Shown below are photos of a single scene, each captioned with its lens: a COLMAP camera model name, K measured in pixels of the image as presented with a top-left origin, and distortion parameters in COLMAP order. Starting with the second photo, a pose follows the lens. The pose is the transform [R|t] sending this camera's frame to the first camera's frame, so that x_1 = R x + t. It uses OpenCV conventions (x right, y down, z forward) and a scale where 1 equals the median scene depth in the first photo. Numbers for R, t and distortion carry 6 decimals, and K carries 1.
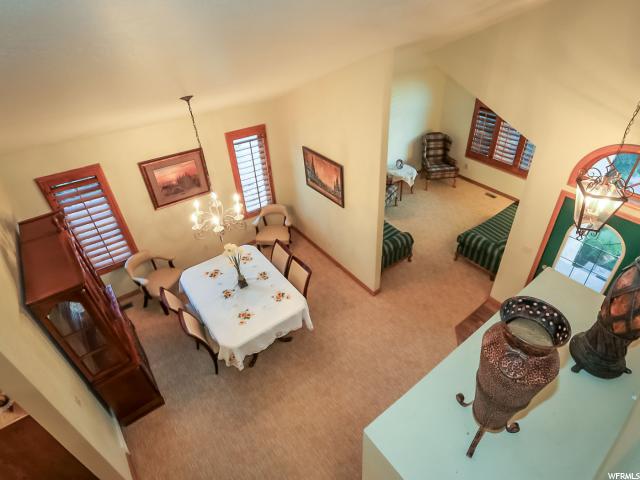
lens RADIAL K [[350.4, 0, 359.1], [0, 350.4, 238.7], [0, 0, 1]] dist [-0.002477, -0.000015]
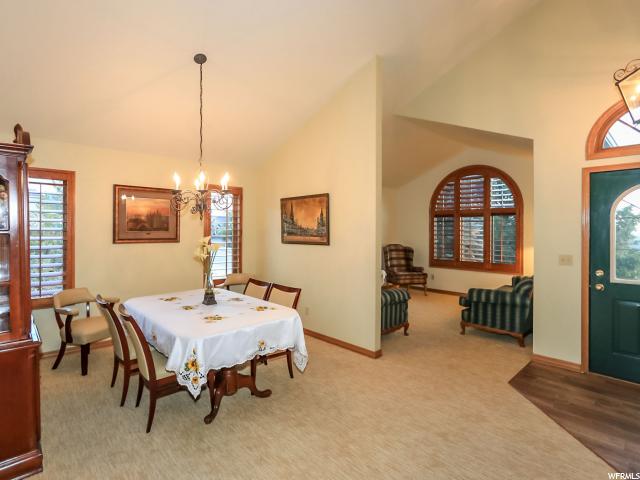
lens RADIAL K [[339.0, 0, 296.8], [0, 339.0, 237.0], [0, 0, 1]] dist [0.000594, 0.000219]
pose [[0.999715, -0.005197, 0.023281, -0.128262], [0.017644, 0.817930, -0.575047, 0.339464], [-0.016054, 0.575294, 0.817789, 0.260204]]
